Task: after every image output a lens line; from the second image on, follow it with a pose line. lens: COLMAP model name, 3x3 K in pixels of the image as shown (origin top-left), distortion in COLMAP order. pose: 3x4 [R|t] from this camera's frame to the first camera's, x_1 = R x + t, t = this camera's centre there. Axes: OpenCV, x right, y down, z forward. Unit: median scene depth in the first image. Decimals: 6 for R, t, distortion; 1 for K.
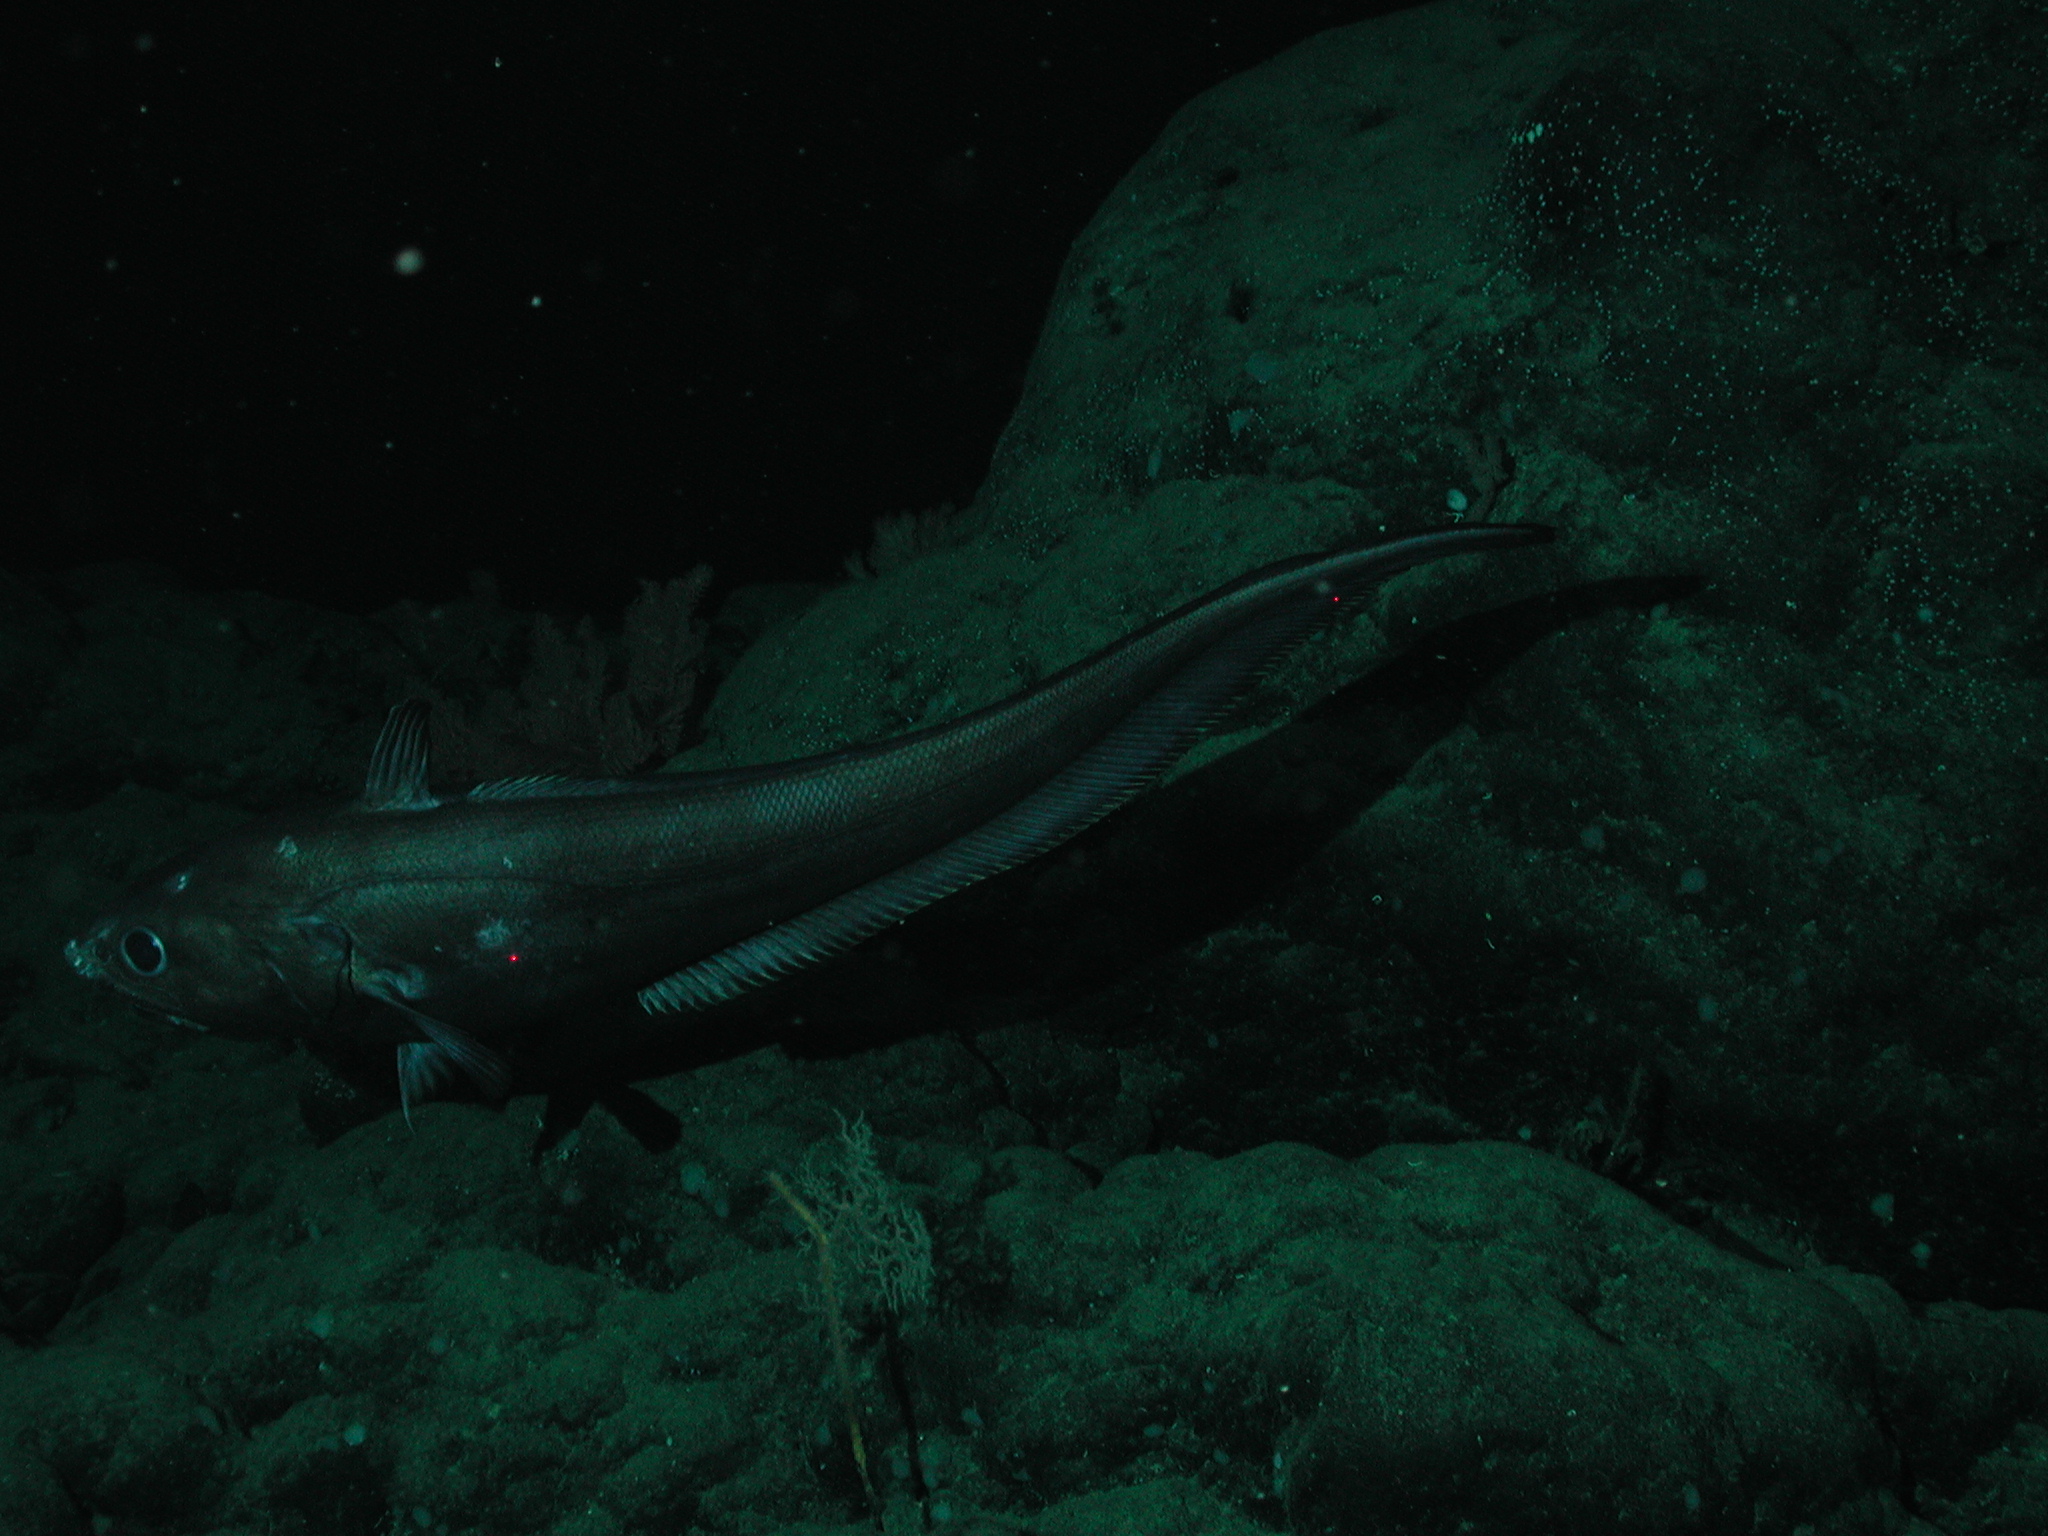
lens RADIAL K [[4318.6, 0, 1024.0], [0, 4318.6, 768.0], [0, 0, 1]] dist [0.240469, -0.223043]
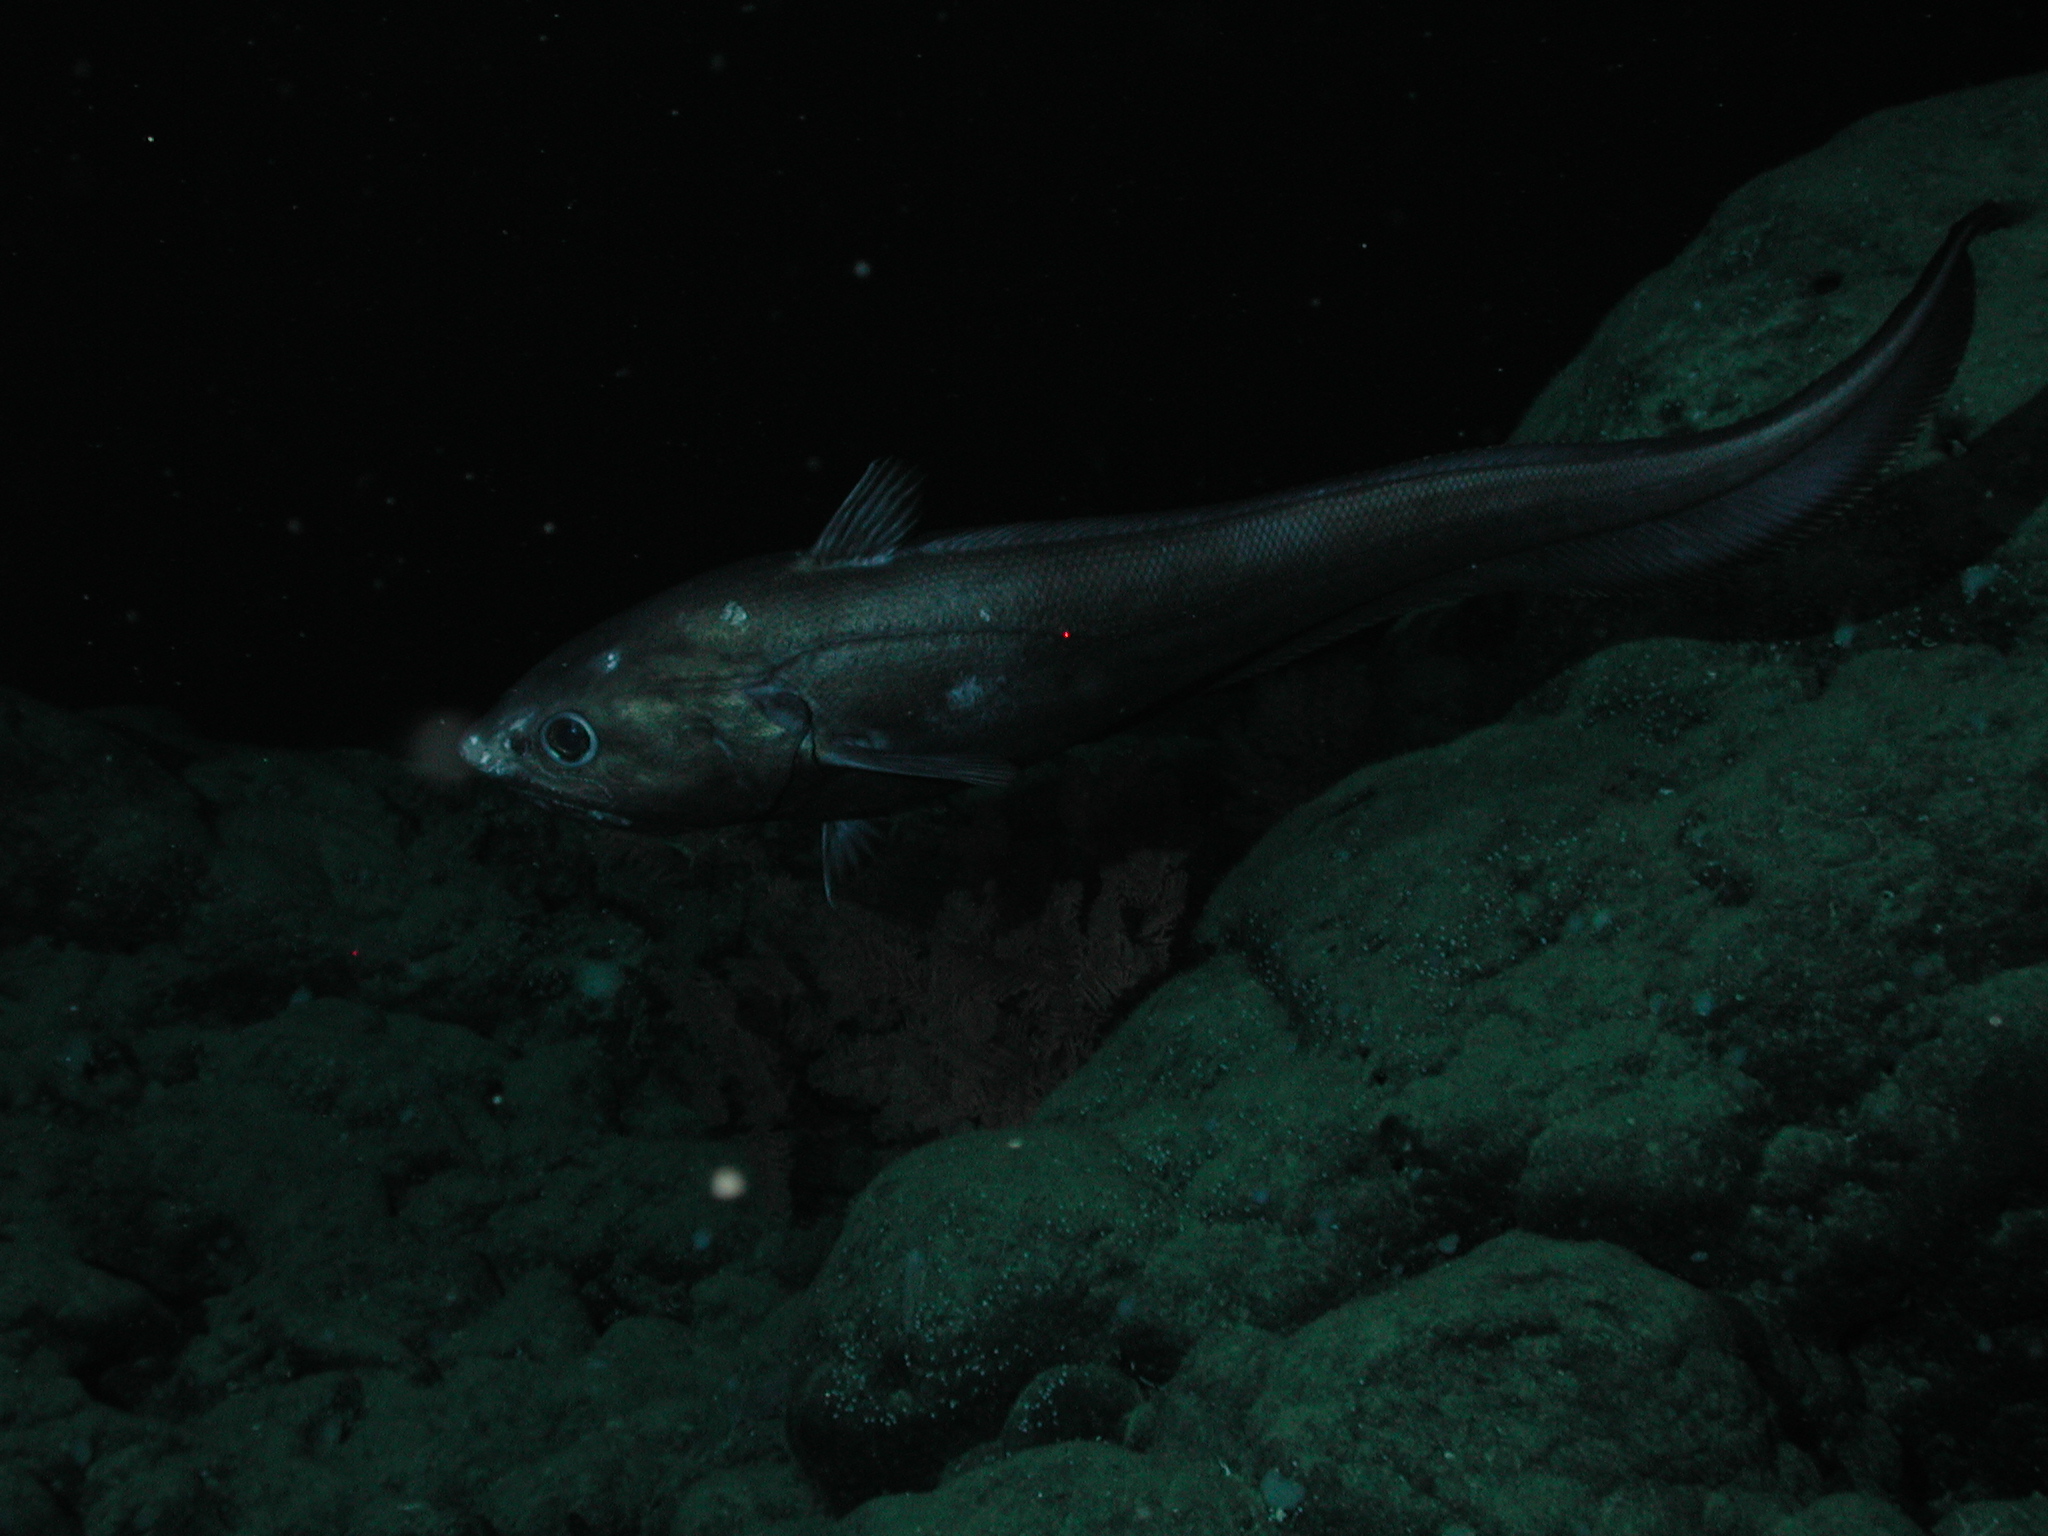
lens RADIAL K [[4318.6, 0, 1024.0], [0, 4318.6, 768.0], [0, 0, 1]] dist [0.240469, -0.223043]
pose [[0.988190, -0.002444, 0.153215, -0.248990], [0.005206, 0.999831, -0.017631, -0.029889], [-0.153146, 0.018221, 0.988036, 0.204356]]
